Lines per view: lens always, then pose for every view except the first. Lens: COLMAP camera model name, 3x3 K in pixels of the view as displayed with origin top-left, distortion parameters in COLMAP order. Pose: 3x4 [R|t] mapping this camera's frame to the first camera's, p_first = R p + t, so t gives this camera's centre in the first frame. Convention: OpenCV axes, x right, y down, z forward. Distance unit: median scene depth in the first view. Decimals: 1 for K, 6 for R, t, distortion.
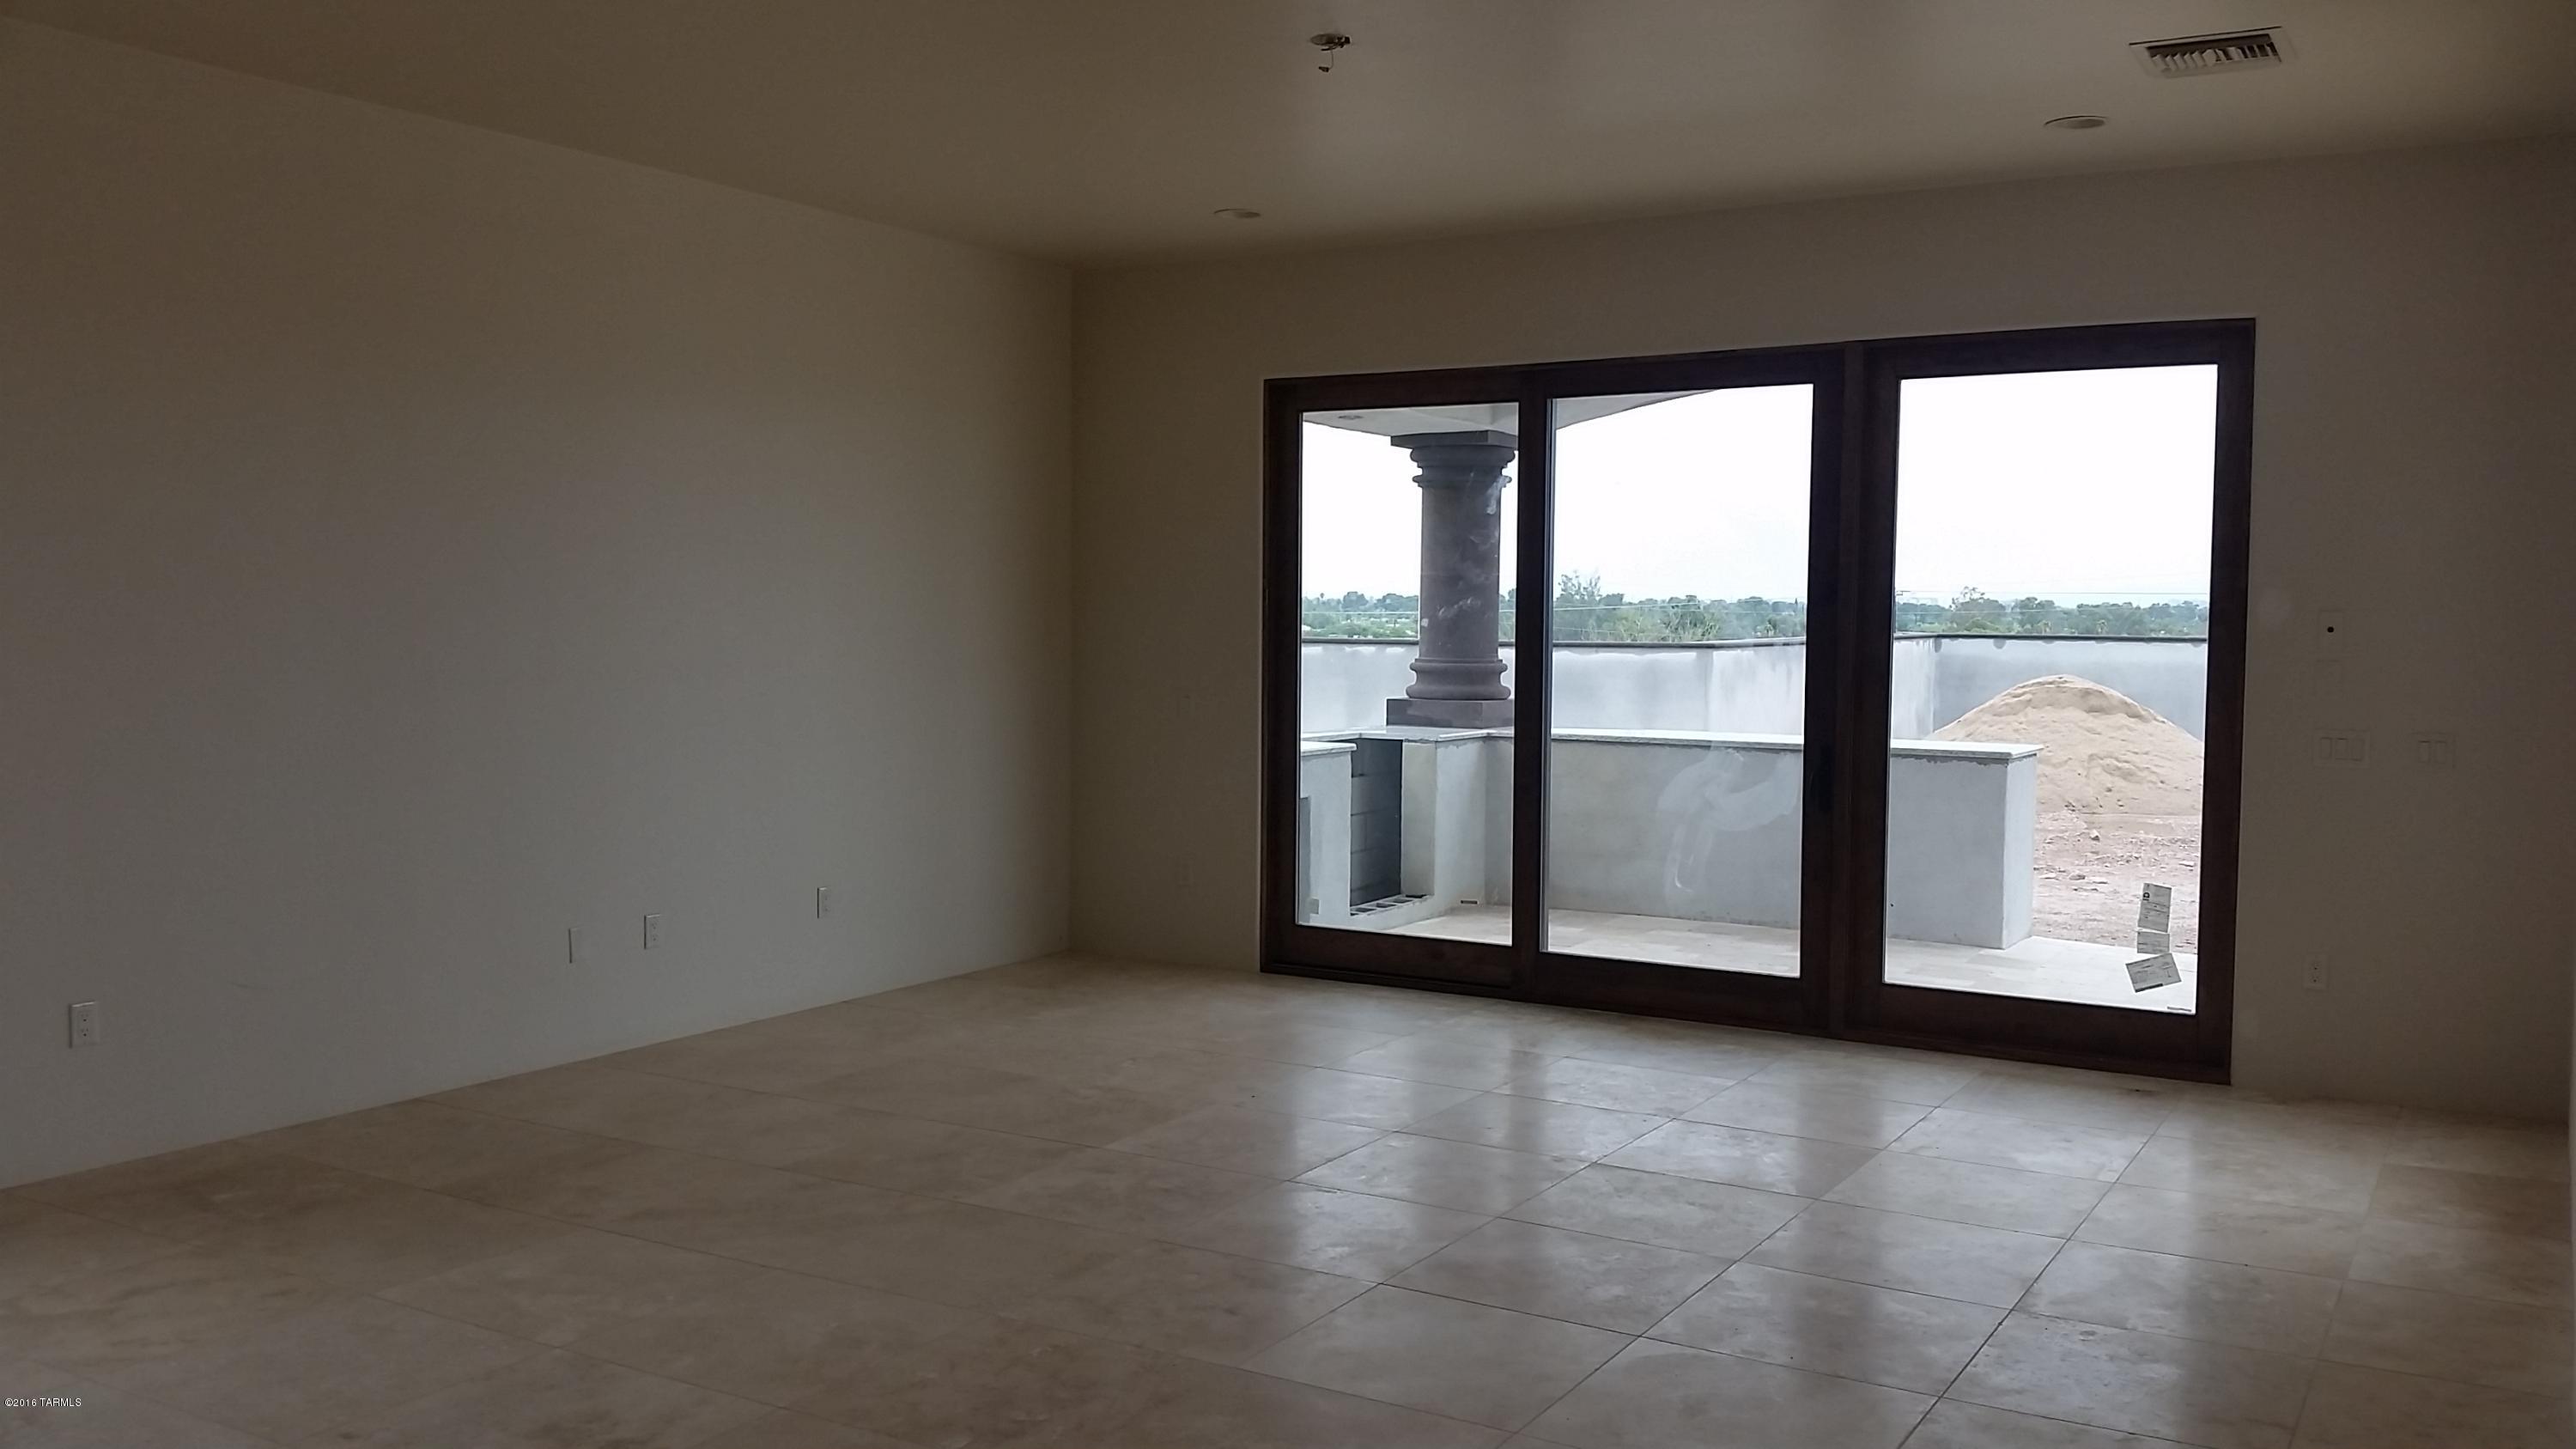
lens RADIAL K [[2115.5, 0, 1288.0], [0, 2115.5, 724.5], [0, 0, 1]] dist [0.164205, -0.342579]
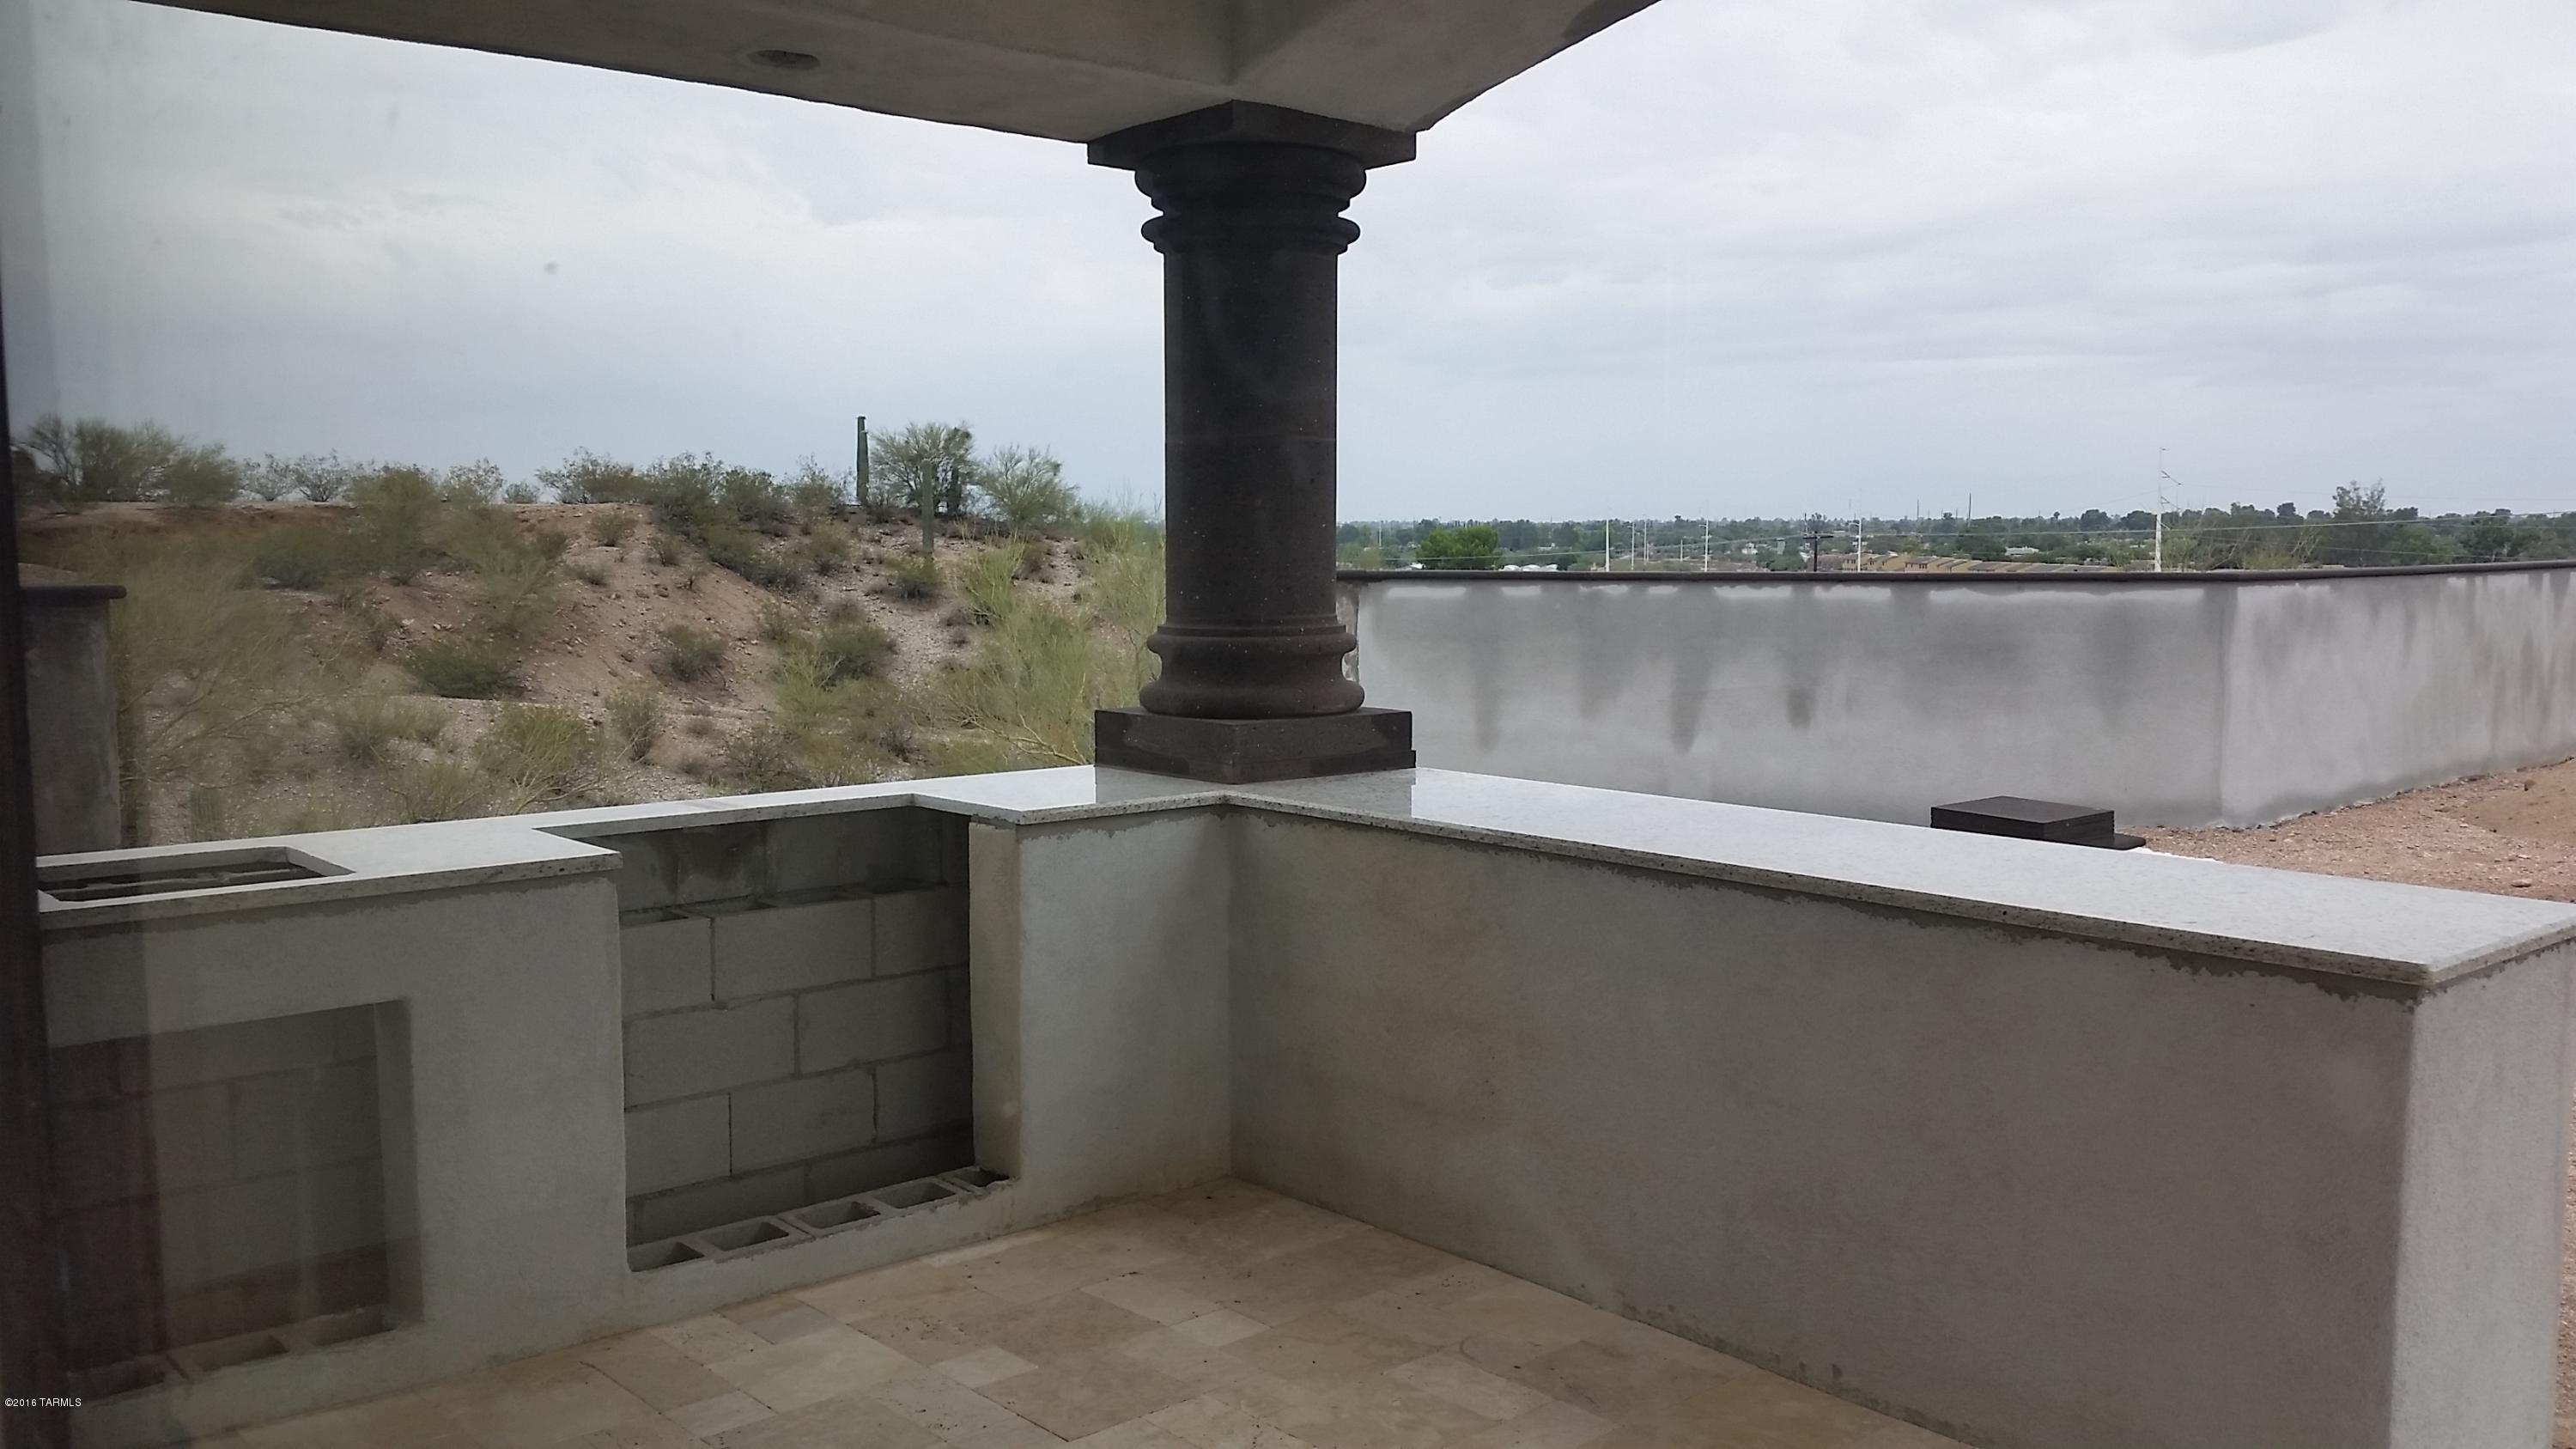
lens RADIAL K [[2115.5, 0, 1288.0], [0, 2115.5, 724.5], [0, 0, 1]] dist [0.164205, -0.342579]
pose [[0.947560, 0.017457, -0.319099, 0.195744], [-0.006669, 0.999370, 0.034870, -0.020995], [0.319507, -0.030913, 0.947080, 0.461870]]
